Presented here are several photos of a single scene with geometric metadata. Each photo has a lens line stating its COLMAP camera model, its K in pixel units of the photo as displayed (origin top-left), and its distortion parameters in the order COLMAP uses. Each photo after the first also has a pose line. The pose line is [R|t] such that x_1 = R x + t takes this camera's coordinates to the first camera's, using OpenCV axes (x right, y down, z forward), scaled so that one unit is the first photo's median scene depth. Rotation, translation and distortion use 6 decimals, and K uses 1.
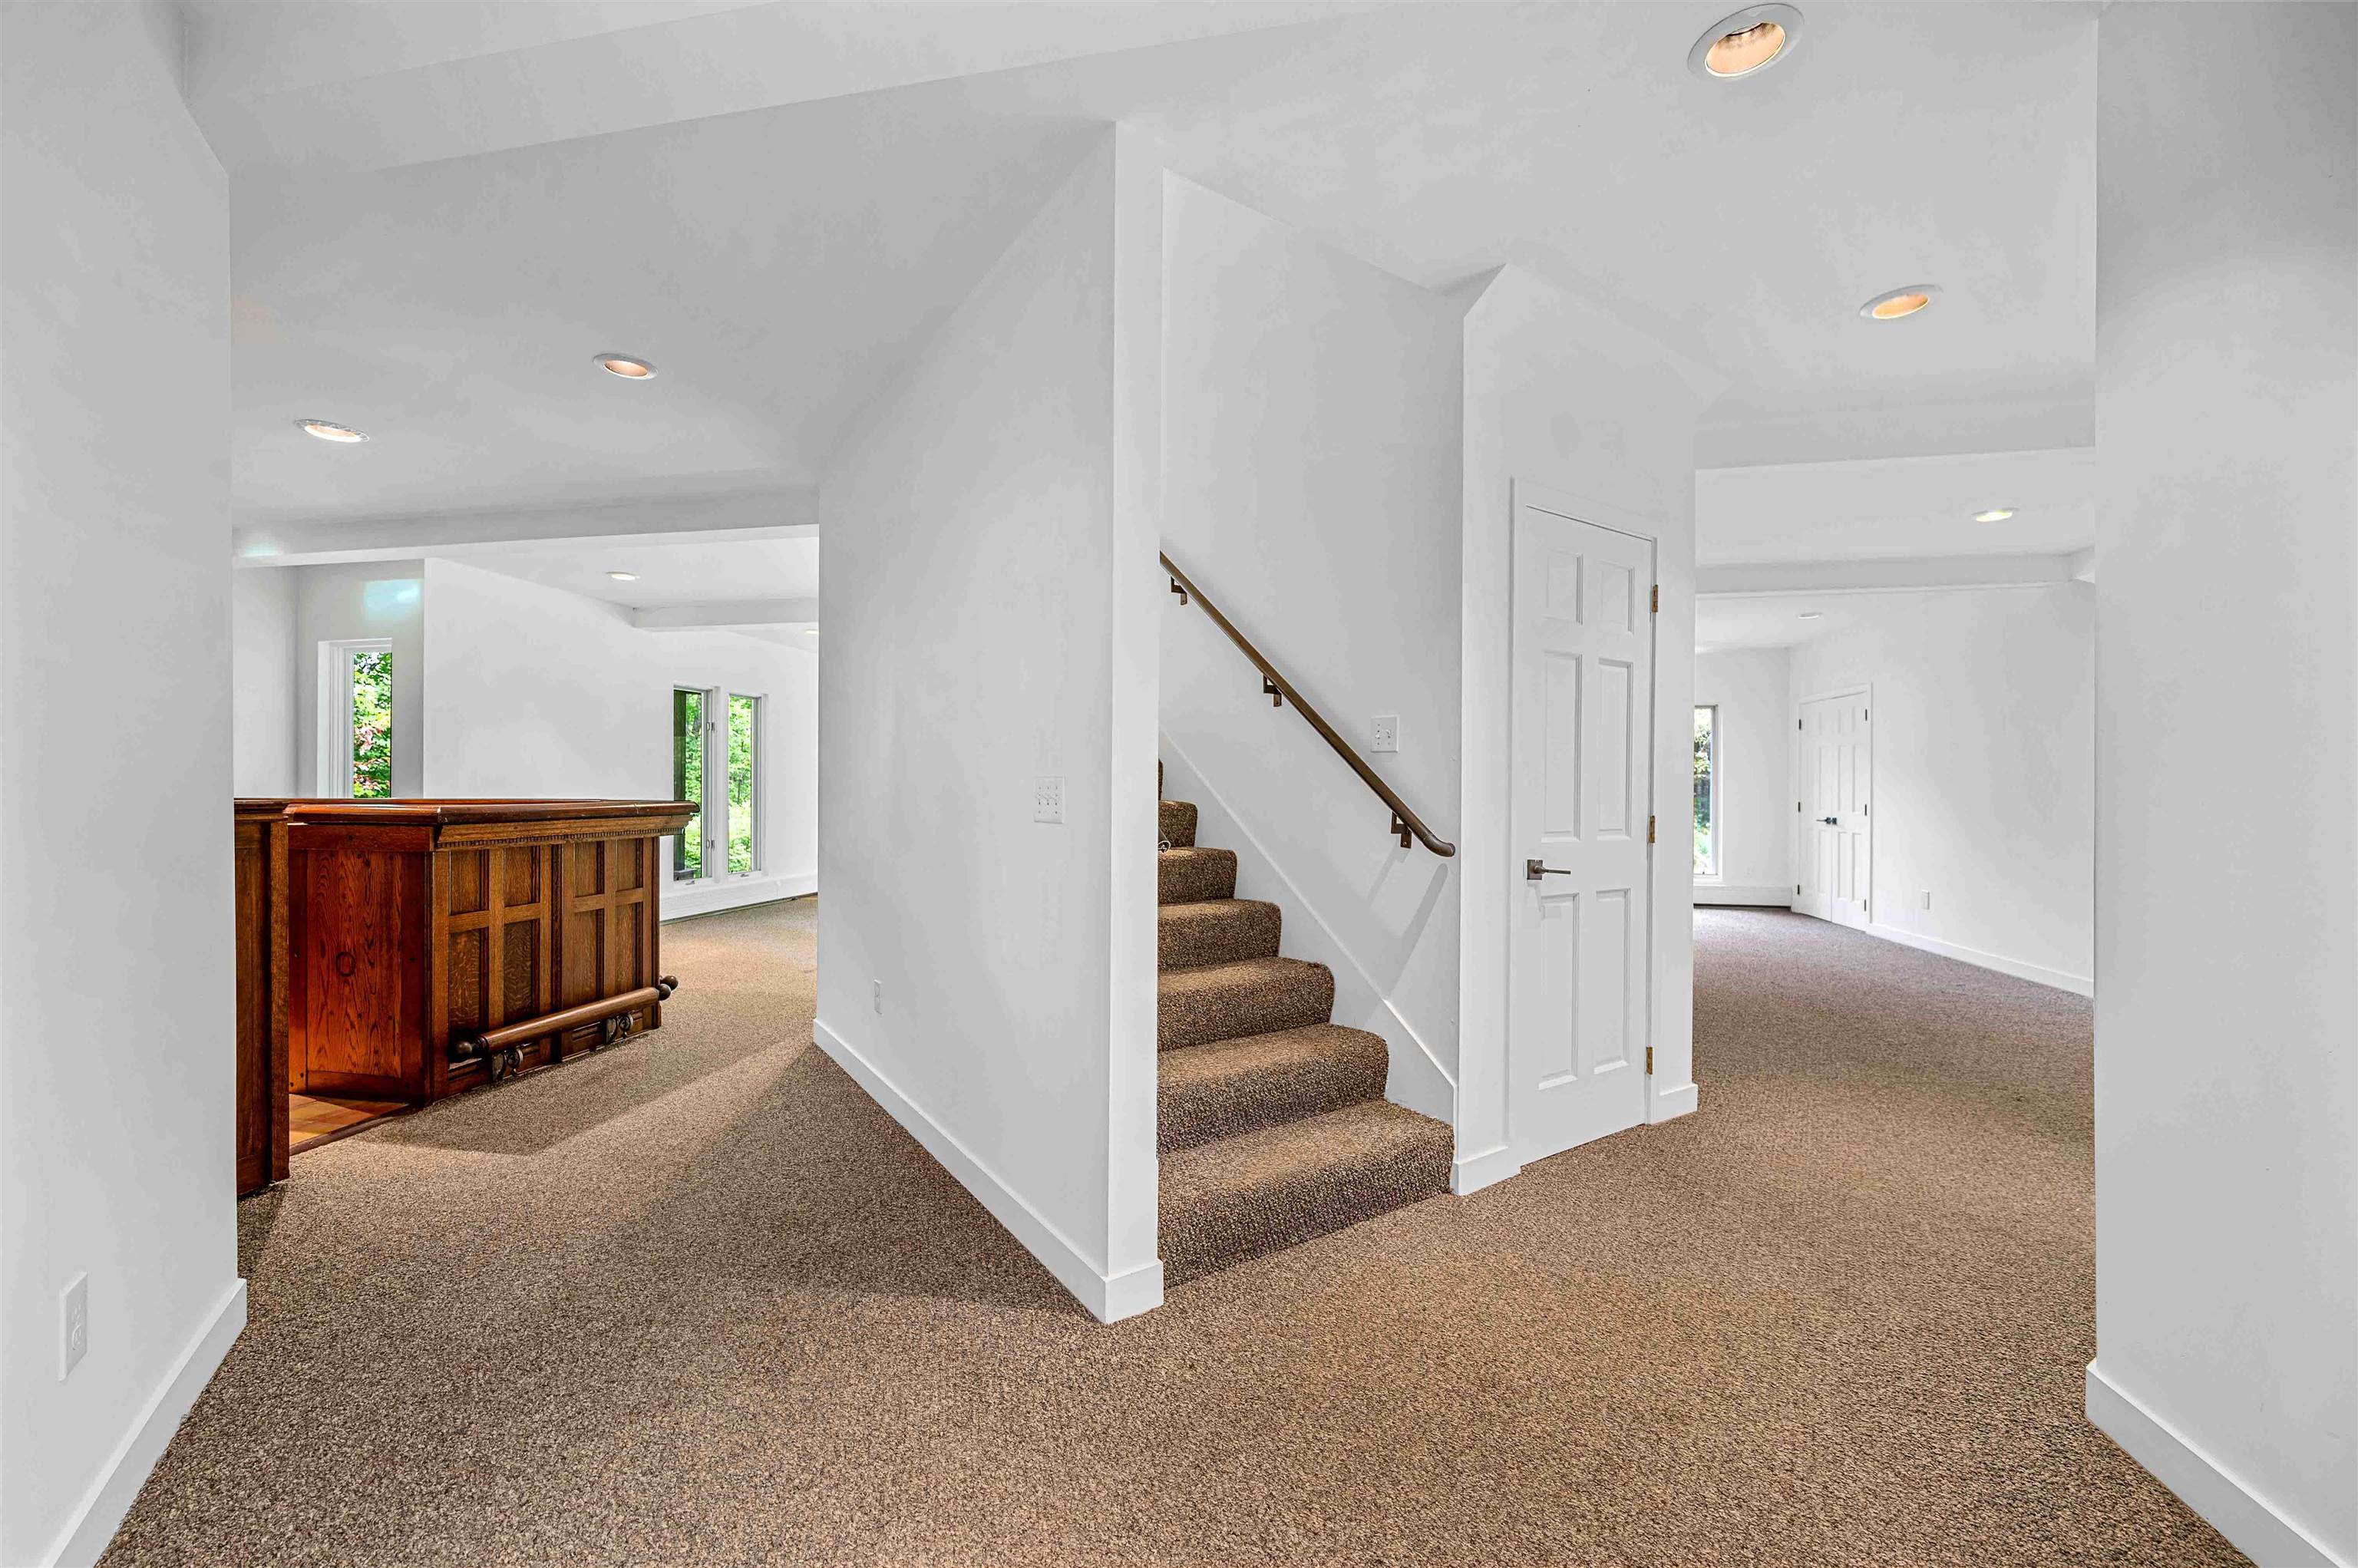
lens RADIAL K [[942.2, 0, 1179.0], [0, 942.2, 784.0], [0, 0, 1]] dist [0.000952, 0.000050]
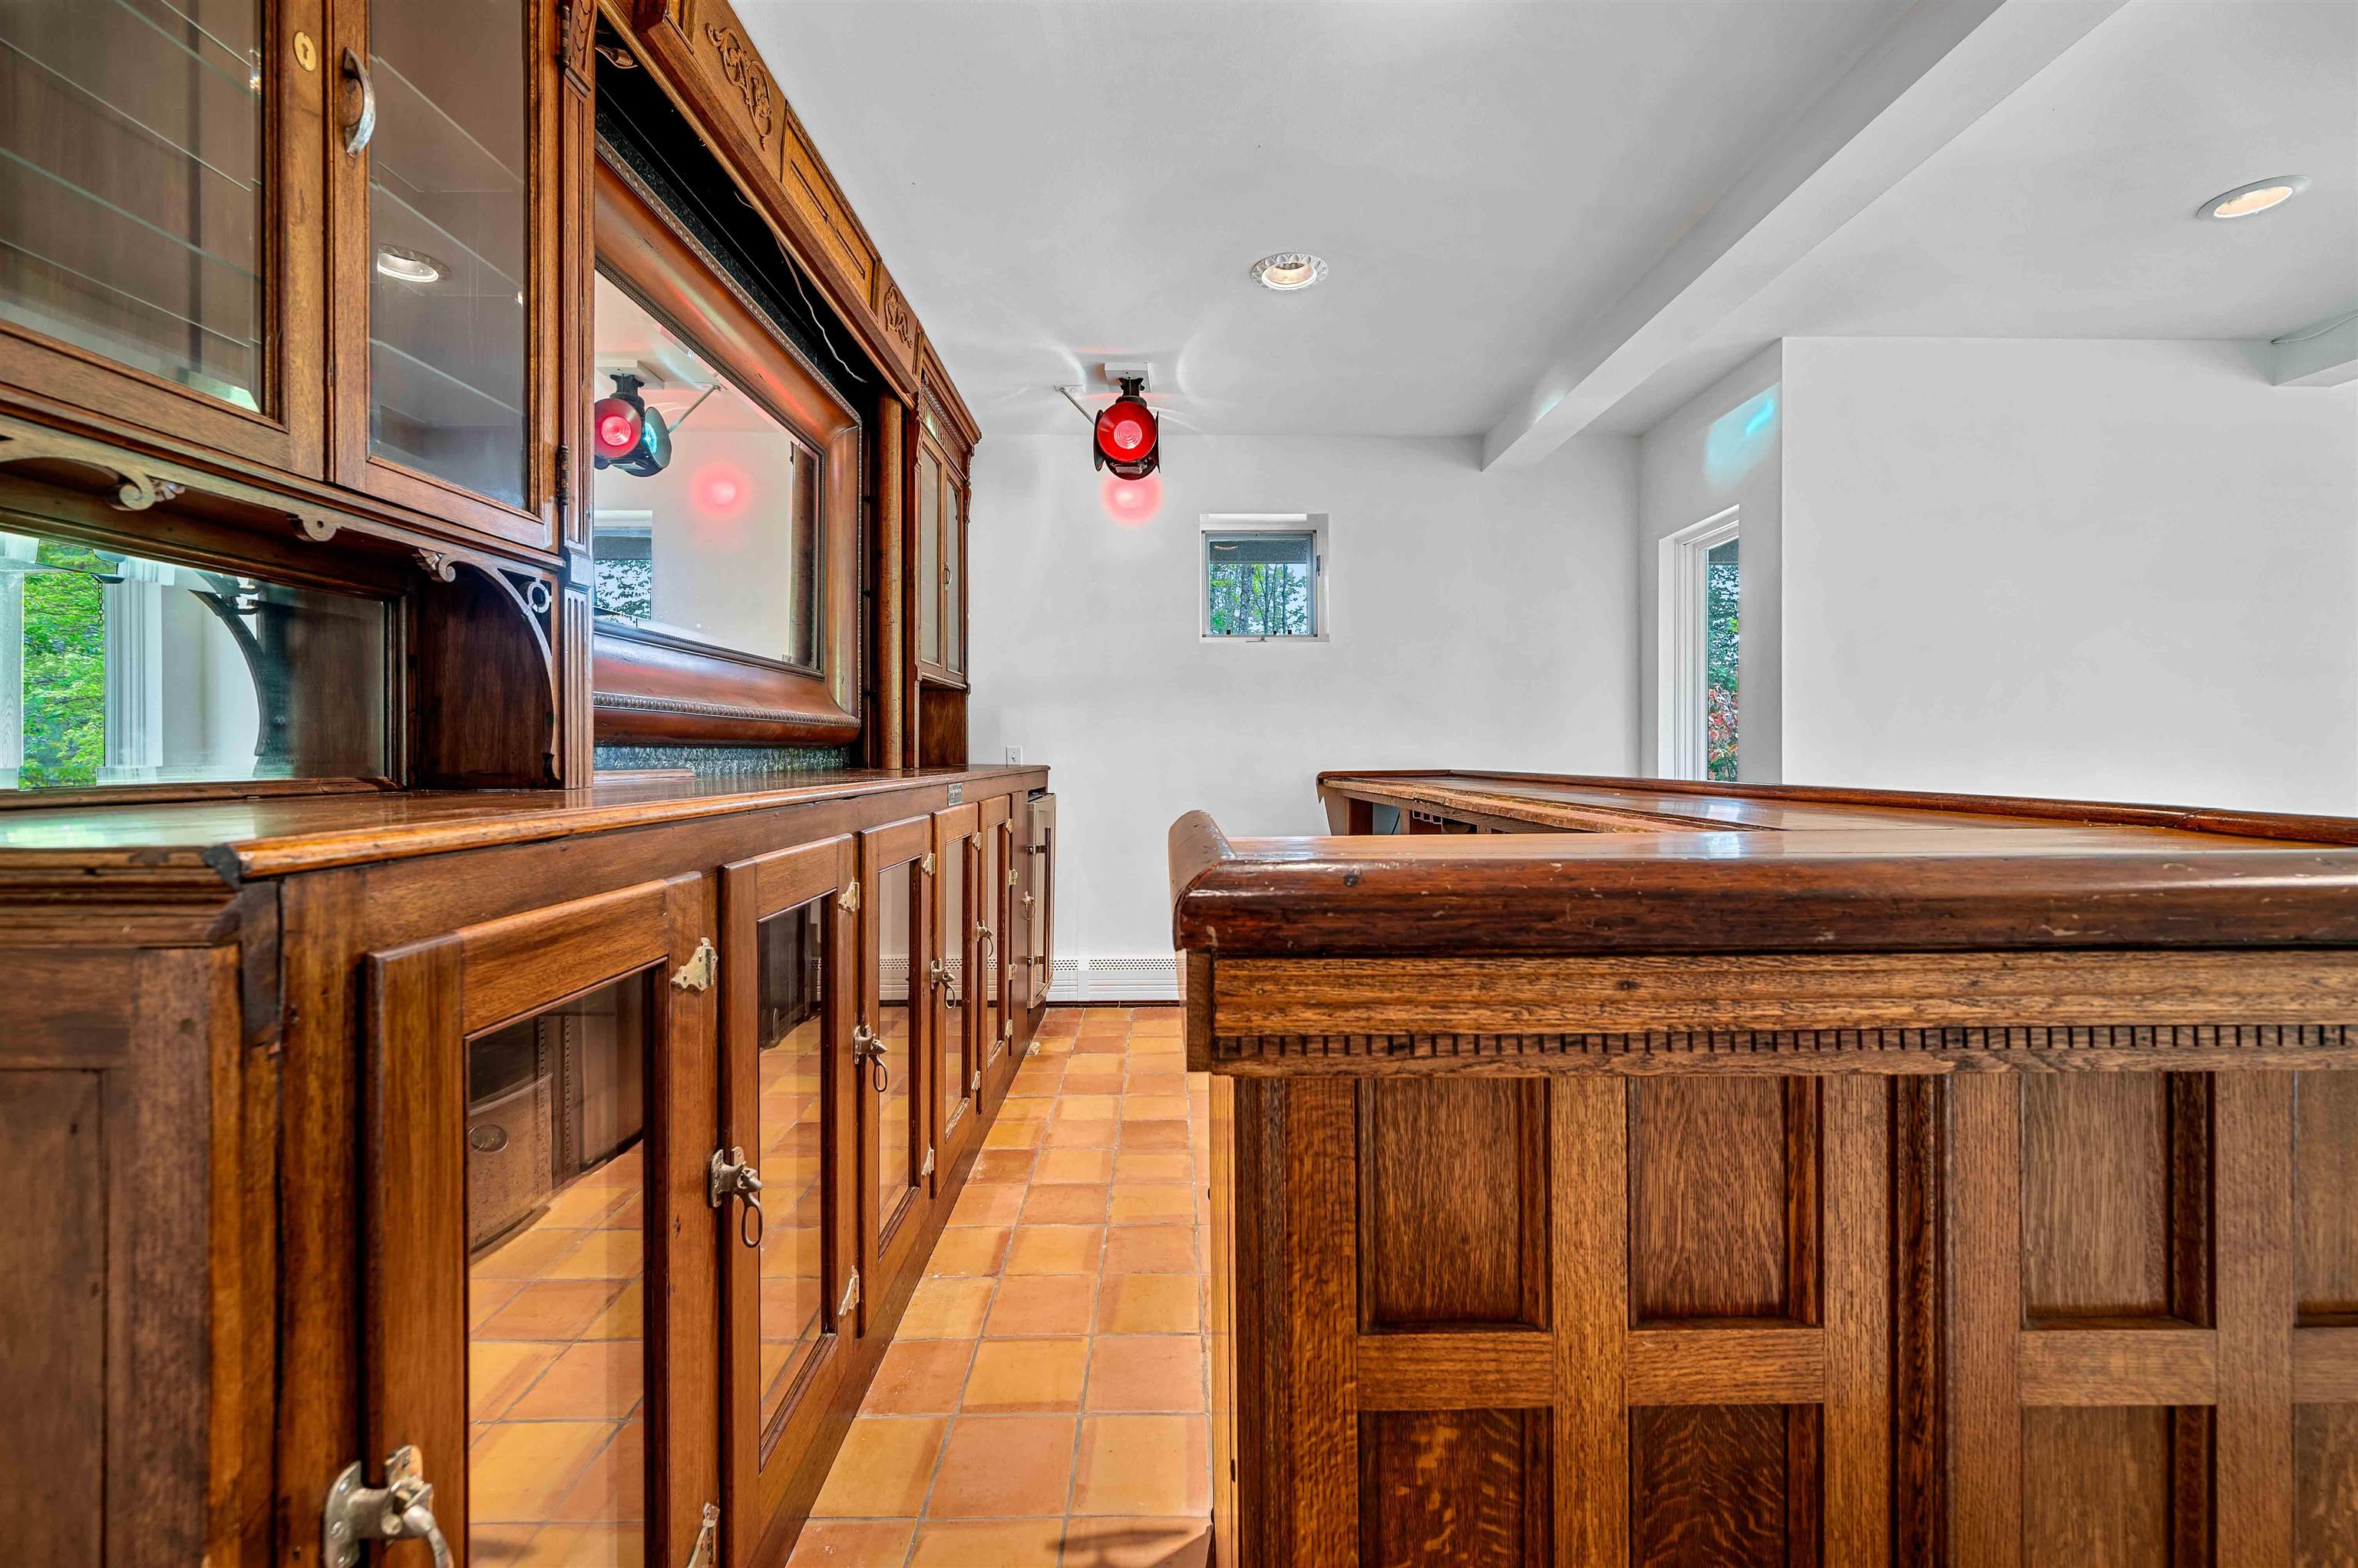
lens RADIAL K [[943.0, 0, 1181.2], [0, 943.0, 756.2], [0, 0, 1]] dist [0.001021, 0.000050]
pose [[0.197667, -0.003403, -0.980263, -0.487430], [0.003470, 0.999990, -0.002772, 0.000731], [0.980263, -0.002853, 0.197676, 0.796542]]
